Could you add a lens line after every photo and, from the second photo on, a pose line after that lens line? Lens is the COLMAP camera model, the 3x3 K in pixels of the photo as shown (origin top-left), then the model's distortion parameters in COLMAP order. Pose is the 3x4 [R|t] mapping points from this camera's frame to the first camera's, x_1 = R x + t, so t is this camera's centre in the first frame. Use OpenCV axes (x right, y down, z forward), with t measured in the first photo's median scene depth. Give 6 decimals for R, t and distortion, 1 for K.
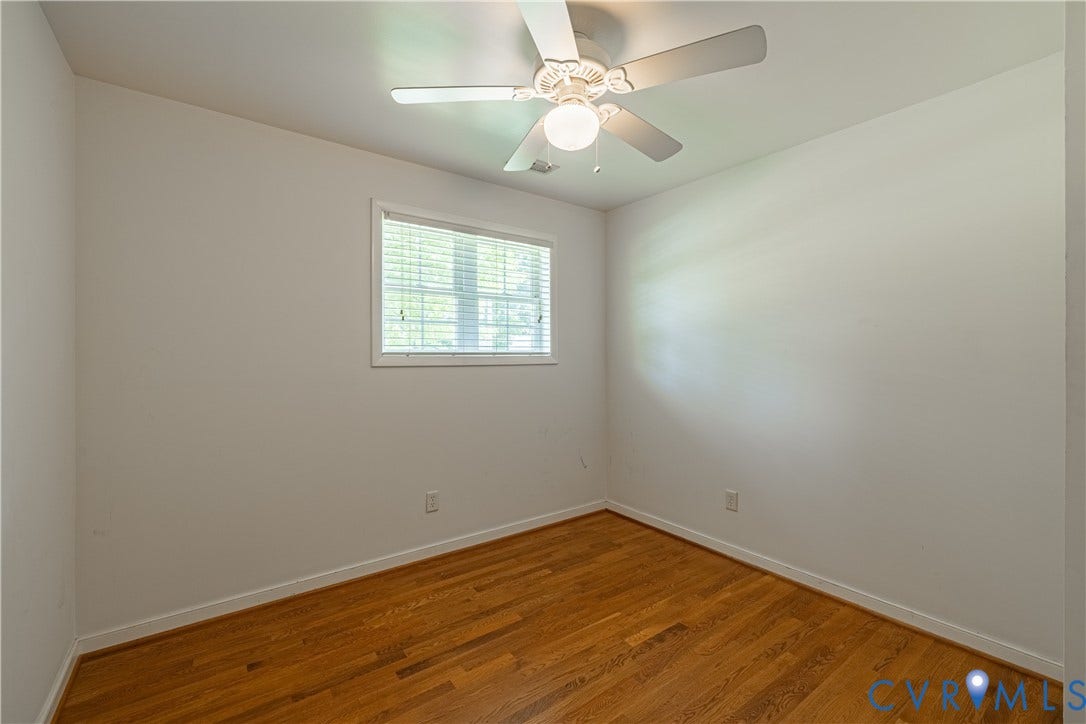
lens RADIAL K [[454.2, 0, 543.2], [0, 454.2, 355.7], [0, 0, 1]] dist [0.003355, 0.000090]
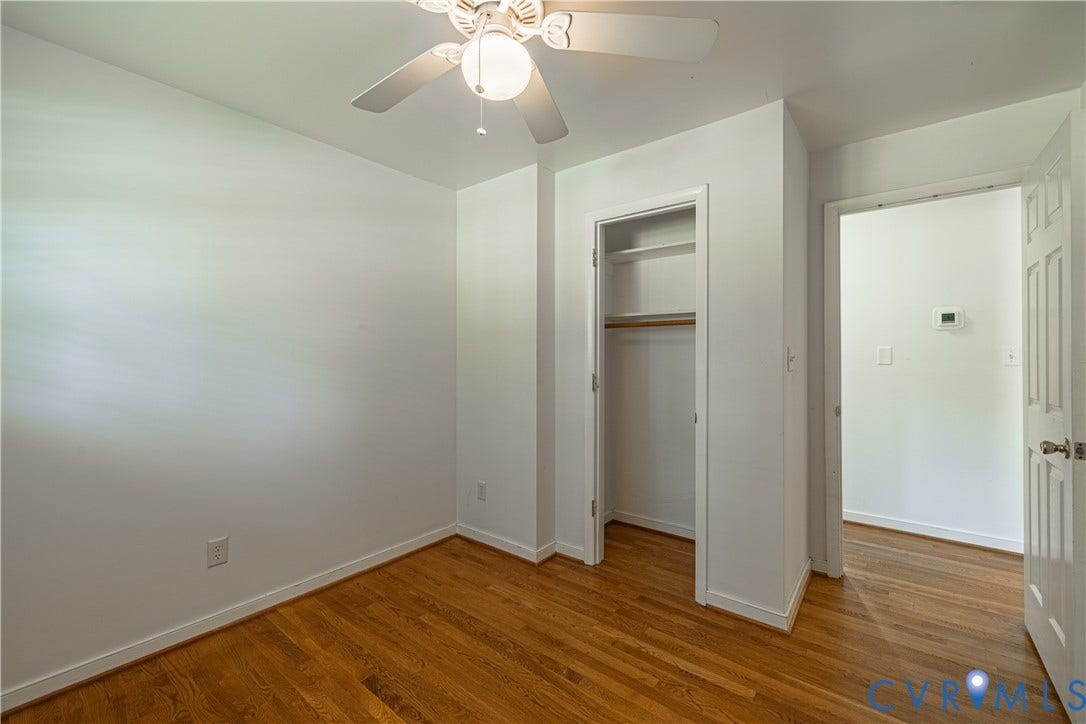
lens RADIAL K [[454.2, 0, 543.2], [0, 454.2, 355.7], [0, 0, 1]] dist [0.003355, 0.000090]
pose [[-0.257806, 0.003301, 0.966191, -0.574590], [-0.002395, 0.999989, -0.004056, 0.001532], [-0.966194, -0.003359, -0.257795, 0.890029]]
